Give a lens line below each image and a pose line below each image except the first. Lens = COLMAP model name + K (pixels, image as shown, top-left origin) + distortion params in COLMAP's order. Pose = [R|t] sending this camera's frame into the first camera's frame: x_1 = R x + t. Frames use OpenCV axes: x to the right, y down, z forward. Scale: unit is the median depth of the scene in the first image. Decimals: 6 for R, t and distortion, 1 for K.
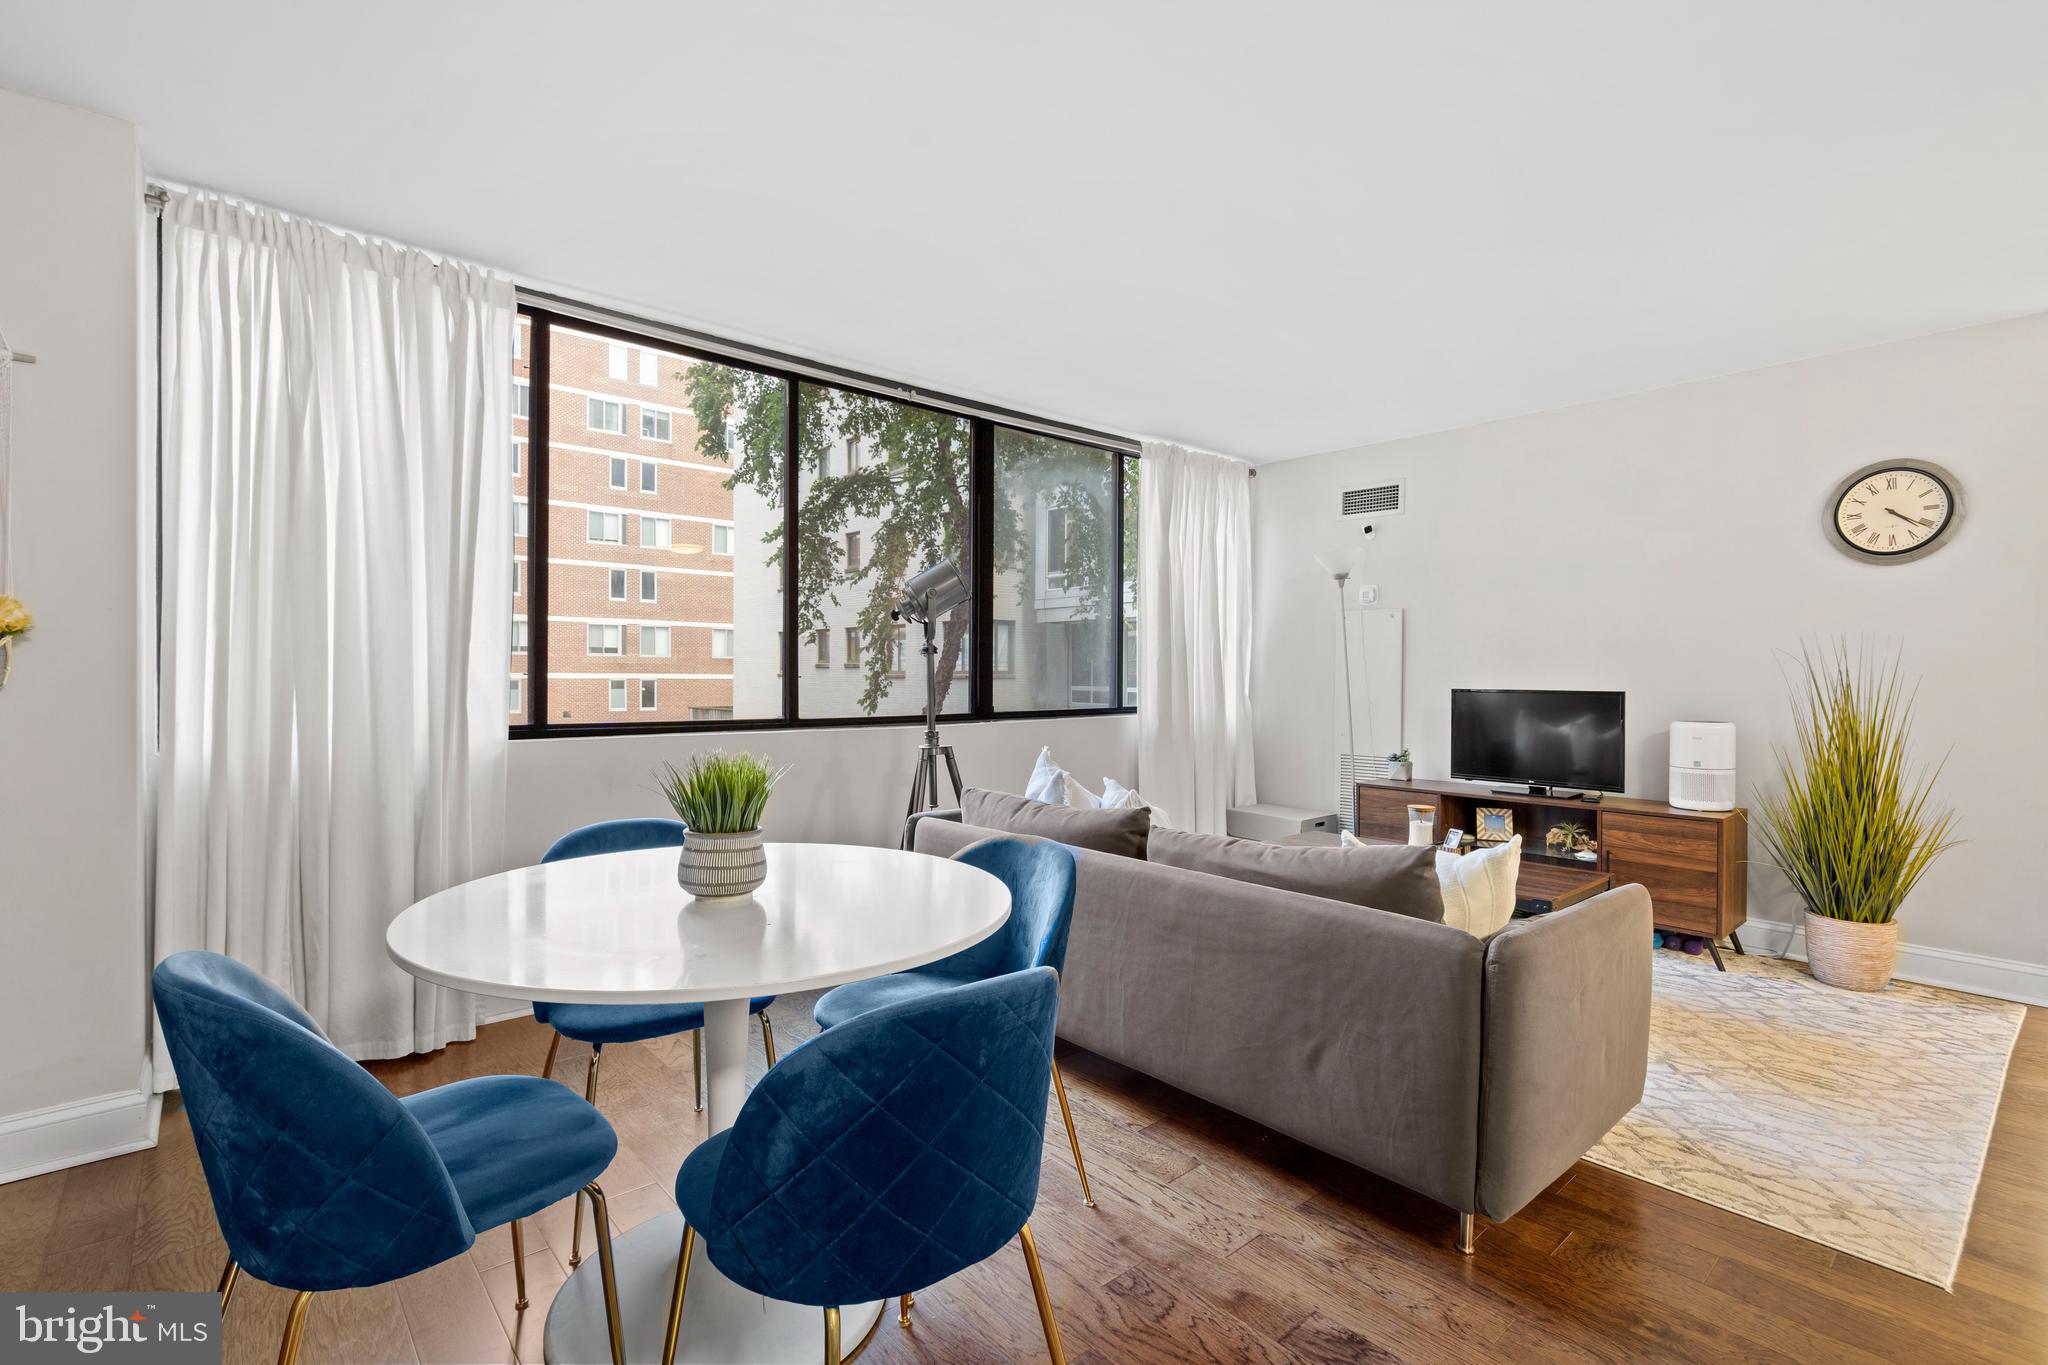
lens RADIAL K [[942.9, 0, 1023.1], [0, 942.9, 691.8], [0, 0, 1]] dist [-0.005590, 0.003811]
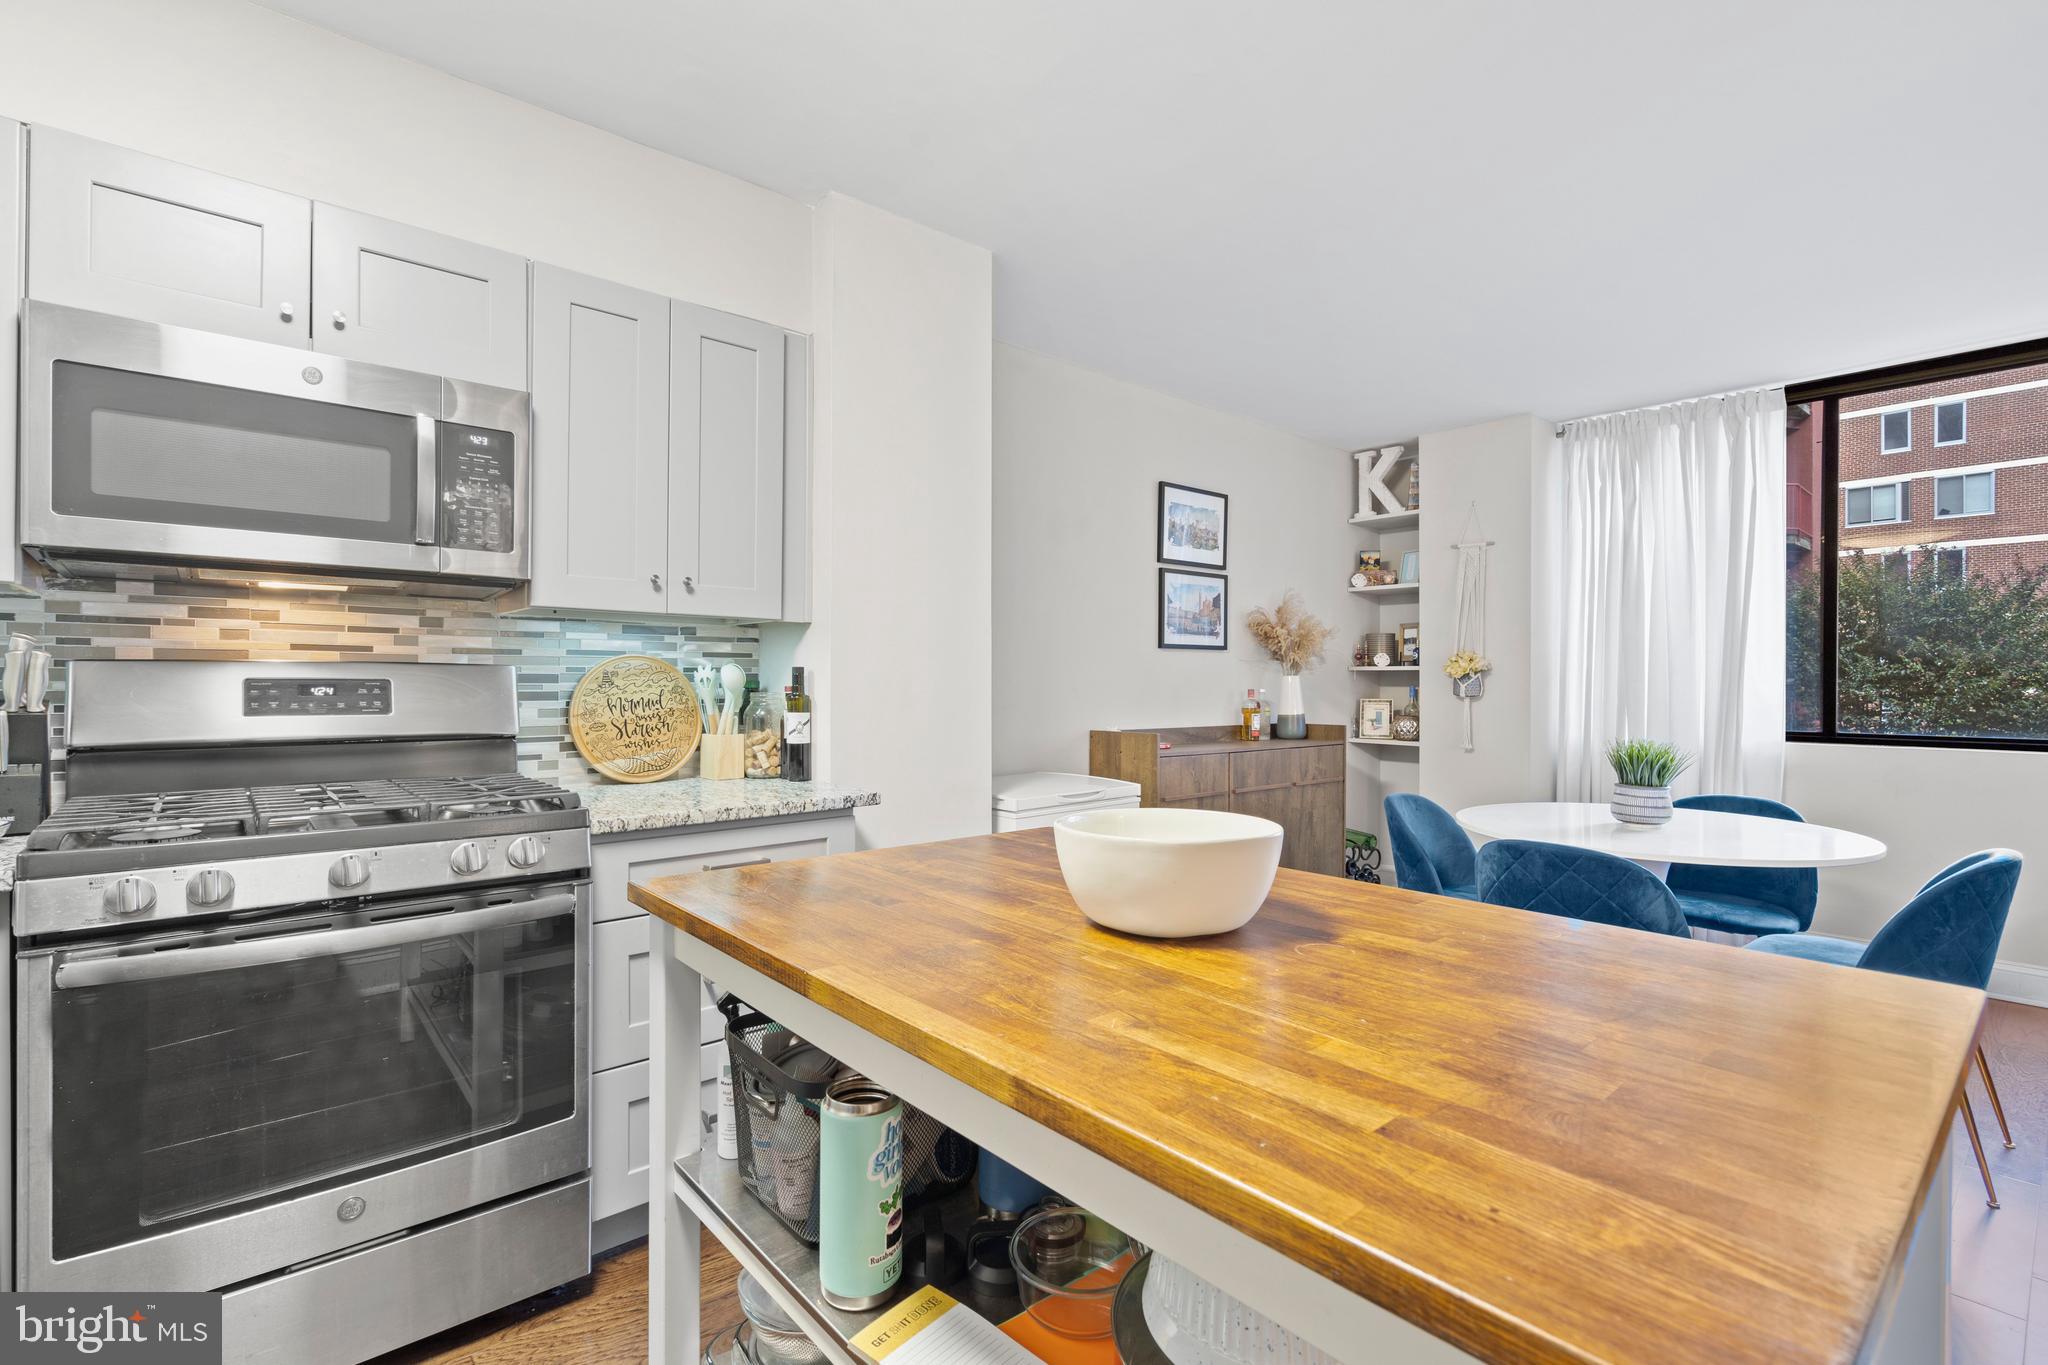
lens RADIAL K [[942.9, 0, 1006.7], [0, 942.9, 675.3], [0, 0, 1]] dist [-0.005590, 0.003811]
pose [[-0.011760, -0.014957, -0.999819, 0.608327], [-0.017300, 0.999742, -0.014753, -0.001287], [0.999781, 0.017123, -0.012015, -0.039845]]
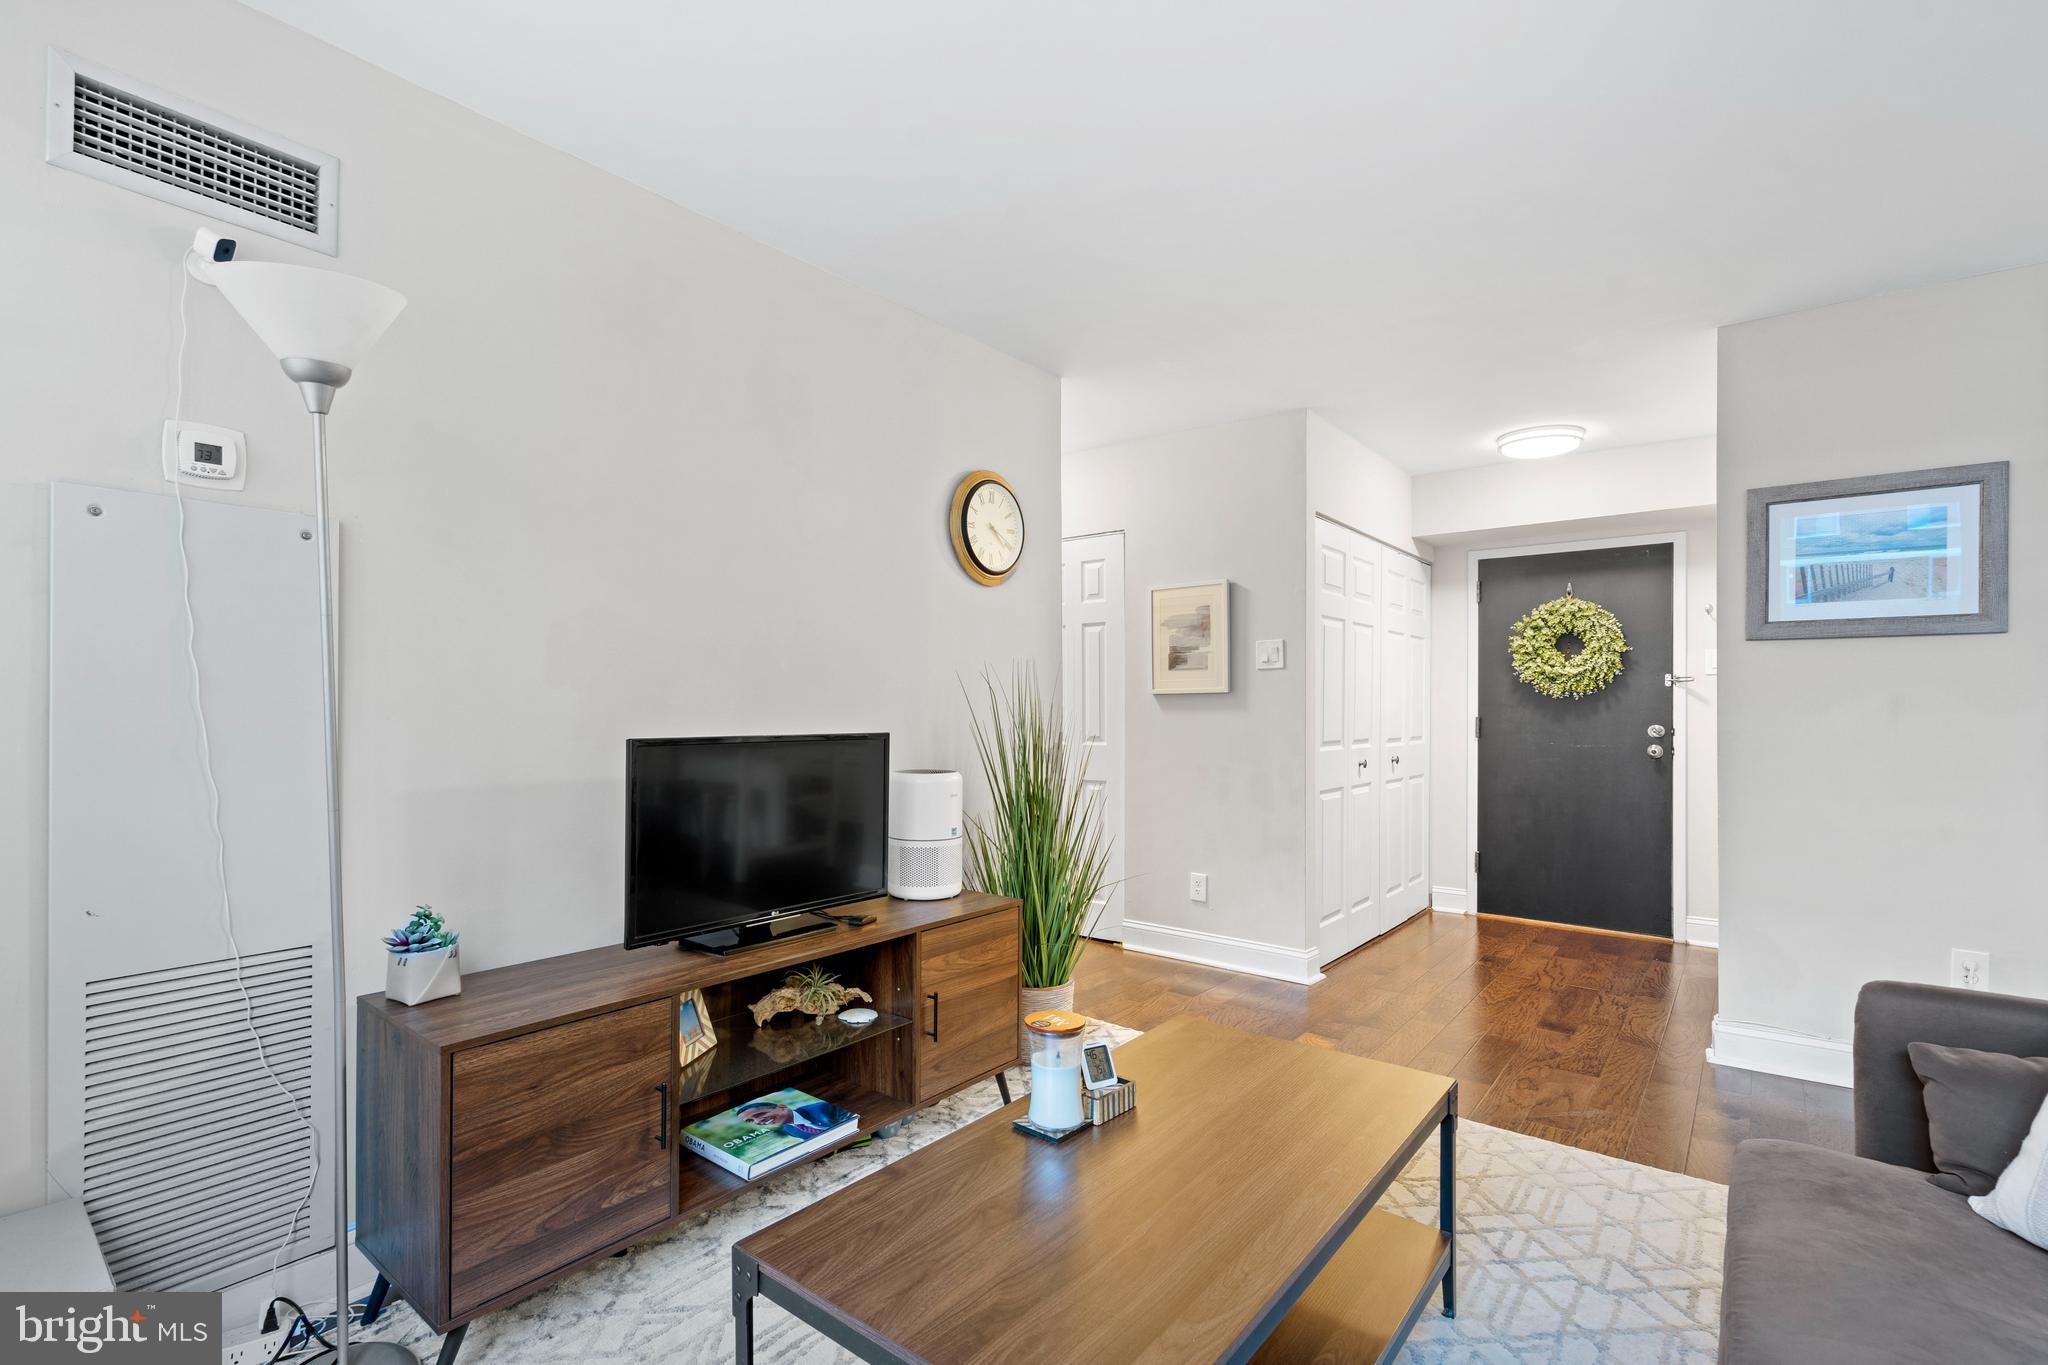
lens RADIAL K [[942.9, 0, 1009.6], [0, 942.9, 710.1], [0, 0, 1]] dist [-0.005590, 0.003811]
pose [[-0.170289, -0.004898, 0.985382, 0.008720], [0.016378, 0.999835, 0.007800, -0.020399], [-0.985258, 0.017467, -0.170181, 1.086362]]
